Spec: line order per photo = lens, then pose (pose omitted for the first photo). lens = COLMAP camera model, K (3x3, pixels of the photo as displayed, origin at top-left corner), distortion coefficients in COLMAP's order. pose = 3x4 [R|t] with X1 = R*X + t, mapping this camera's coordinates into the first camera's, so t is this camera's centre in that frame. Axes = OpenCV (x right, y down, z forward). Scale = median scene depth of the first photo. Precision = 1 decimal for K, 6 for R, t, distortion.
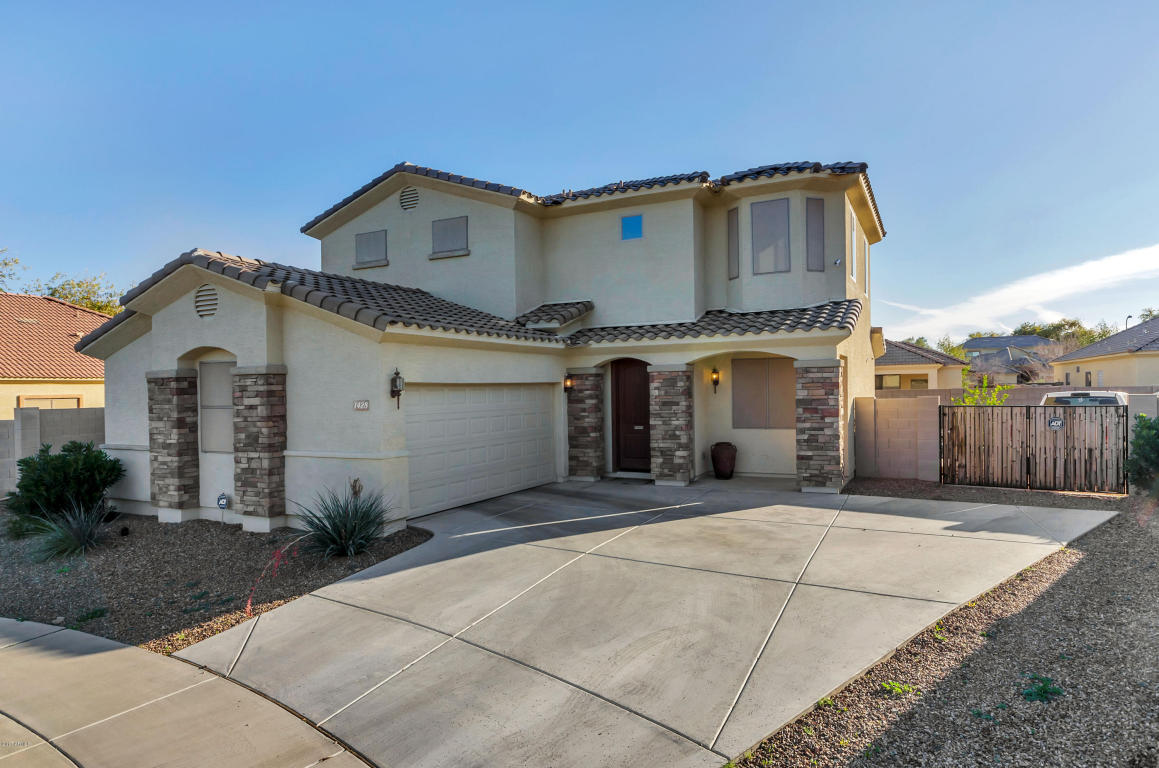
lens RADIAL K [[640.1, 0, 579.7], [0, 640.1, 383.5], [0, 0, 1]] dist [0.001061, 0.001445]
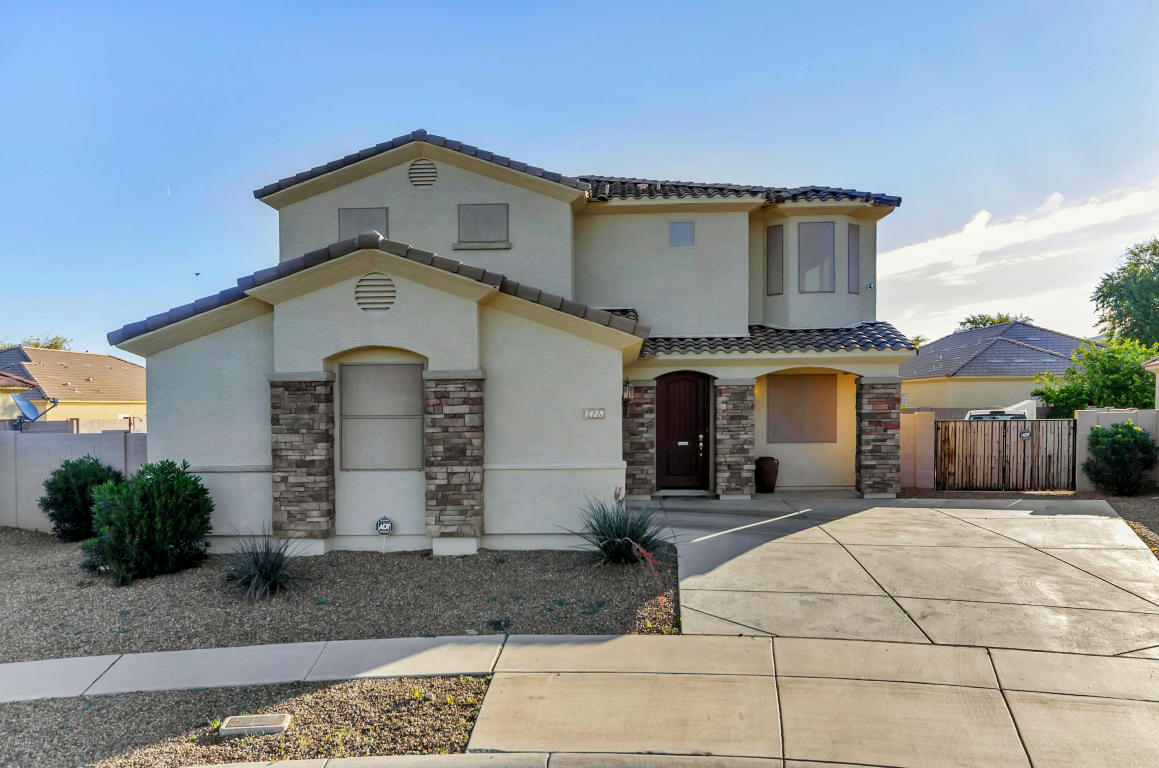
lens RADIAL K [[827.1, 0, 576.1], [0, 827.1, 424.6], [0, 0, 1]] dist [0.003290, -0.002738]
pose [[0.924104, 0.000015, 0.382141, -0.588468], [-0.008814, 0.999735, 0.021276, 0.016935], [-0.382040, -0.023030, 0.923859, -0.097687]]
